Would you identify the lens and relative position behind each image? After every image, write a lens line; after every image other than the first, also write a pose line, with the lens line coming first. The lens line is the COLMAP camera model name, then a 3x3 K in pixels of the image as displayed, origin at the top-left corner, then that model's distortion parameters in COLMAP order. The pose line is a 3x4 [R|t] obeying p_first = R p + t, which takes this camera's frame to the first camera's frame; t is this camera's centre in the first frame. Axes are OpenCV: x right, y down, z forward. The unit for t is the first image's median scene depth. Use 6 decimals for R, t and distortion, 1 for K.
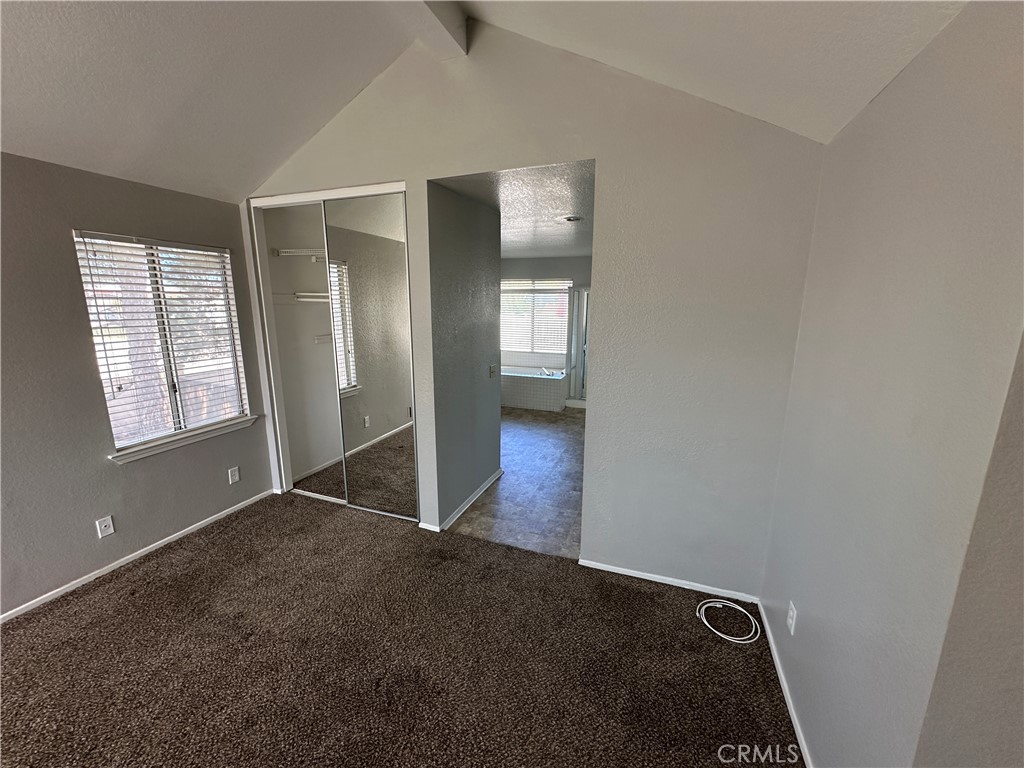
lens RADIAL K [[412.4, 0, 510.0], [0, 412.4, 390.6], [0, 0, 1]] dist [-0.006713, 0.001187]
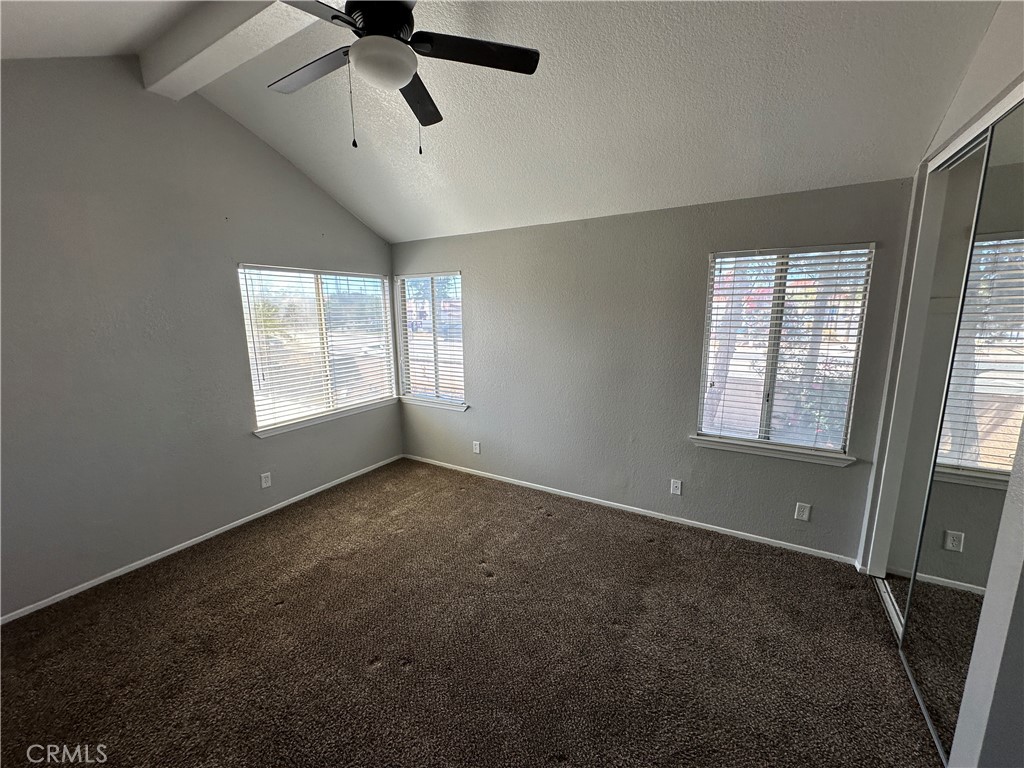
lens RADIAL K [[412.4, 0, 517.8], [0, 412.4, 385.1], [0, 0, 1]] dist [-0.006713, 0.001187]
pose [[-0.190849, 0.166202, -0.967447, 0.261291], [-0.193669, 0.959815, 0.203096, -0.122627], [0.962325, 0.226125, -0.150992, 0.580791]]
